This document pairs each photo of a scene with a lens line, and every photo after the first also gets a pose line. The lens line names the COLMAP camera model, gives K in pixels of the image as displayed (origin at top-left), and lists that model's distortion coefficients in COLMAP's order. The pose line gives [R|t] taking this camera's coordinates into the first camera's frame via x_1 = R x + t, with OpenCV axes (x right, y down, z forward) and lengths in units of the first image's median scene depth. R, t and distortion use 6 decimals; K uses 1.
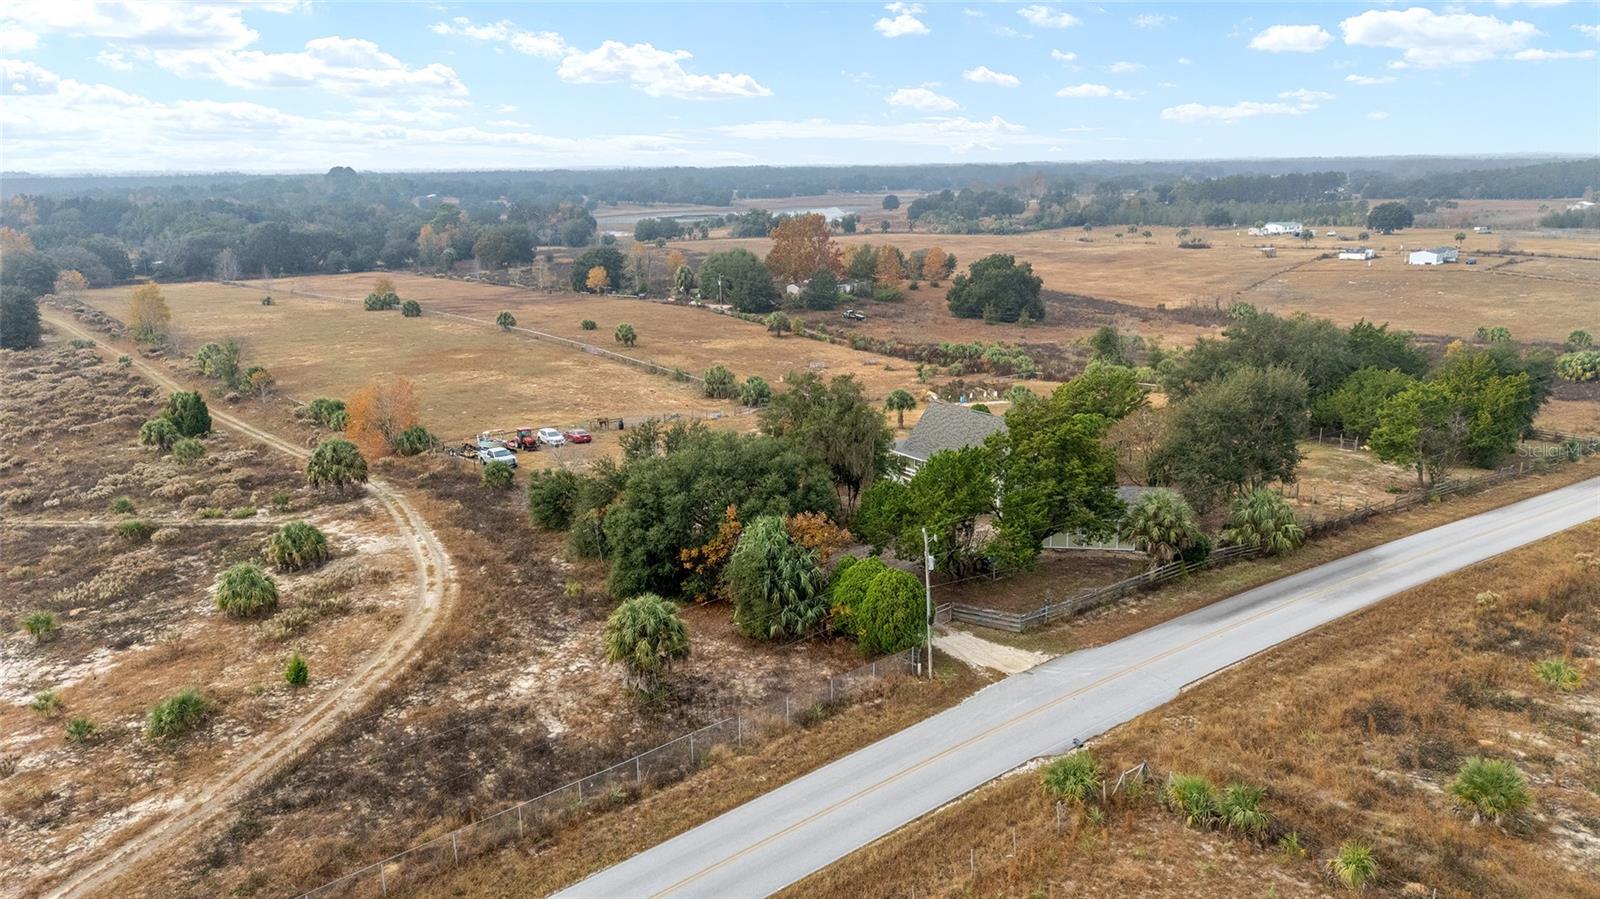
lens RADIAL K [[1174.4, 0, 800.0], [0, 1174.4, 449.5], [0, 0, 1]] dist [0.079402, -0.087666]
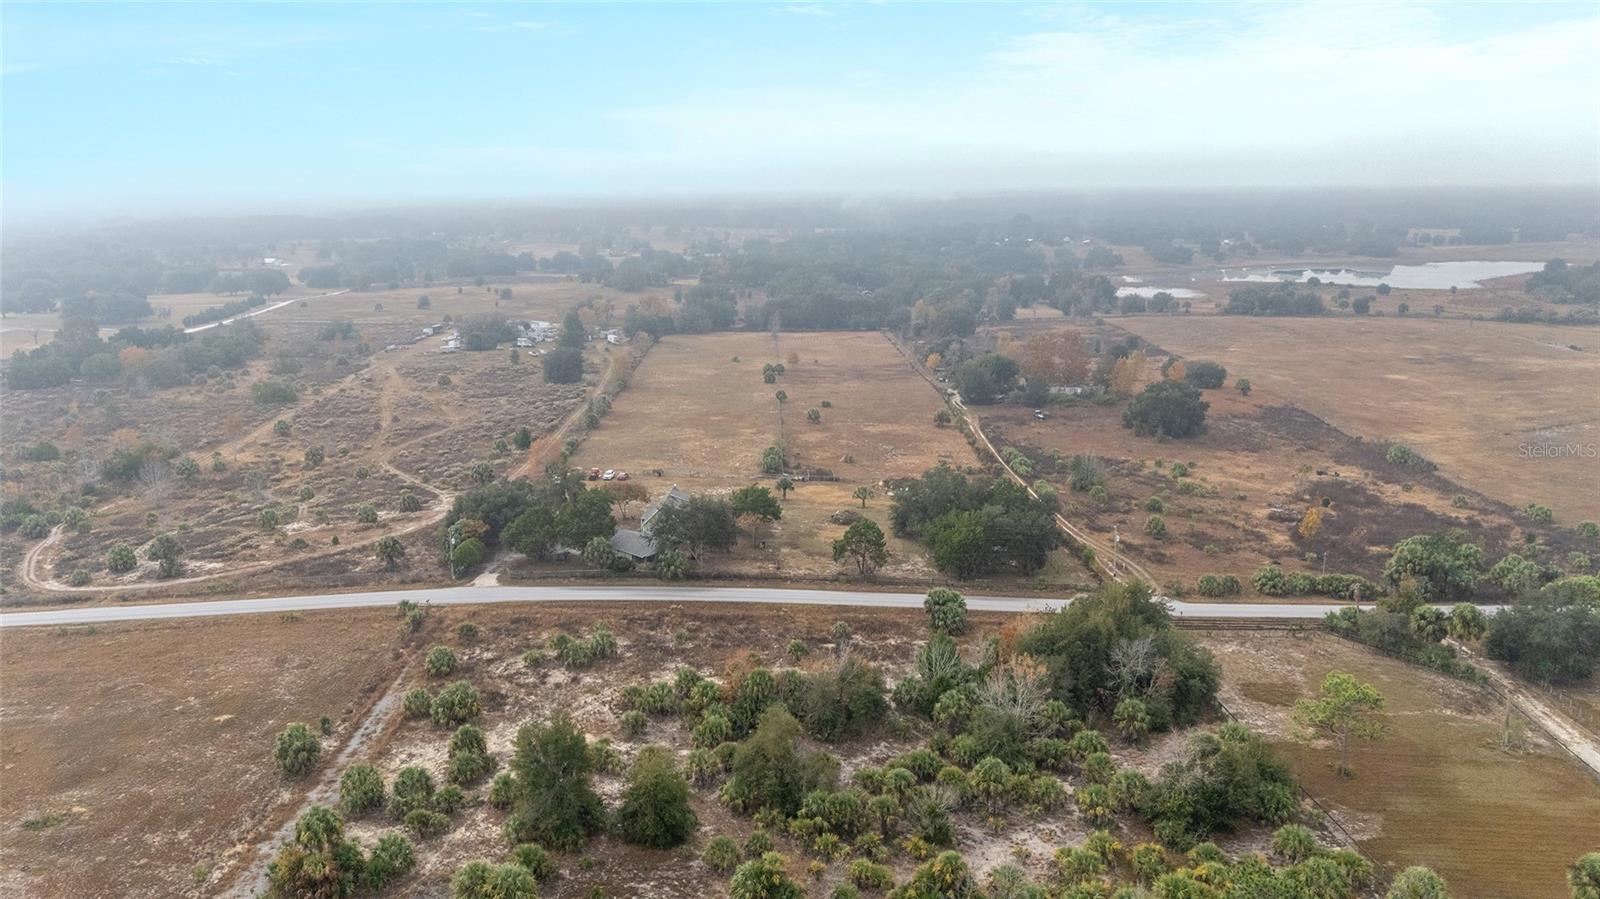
lens RADIAL K [[1174.4, 0, 800.0], [0, 1174.4, 449.5], [0, 0, 1]] dist [0.079402, -0.087666]
pose [[0.799111, 0.138075, -0.585112, 0.792018], [-0.143480, 0.988946, 0.037415, -0.114334], [0.583810, 0.054053, 0.810089, -0.278912]]
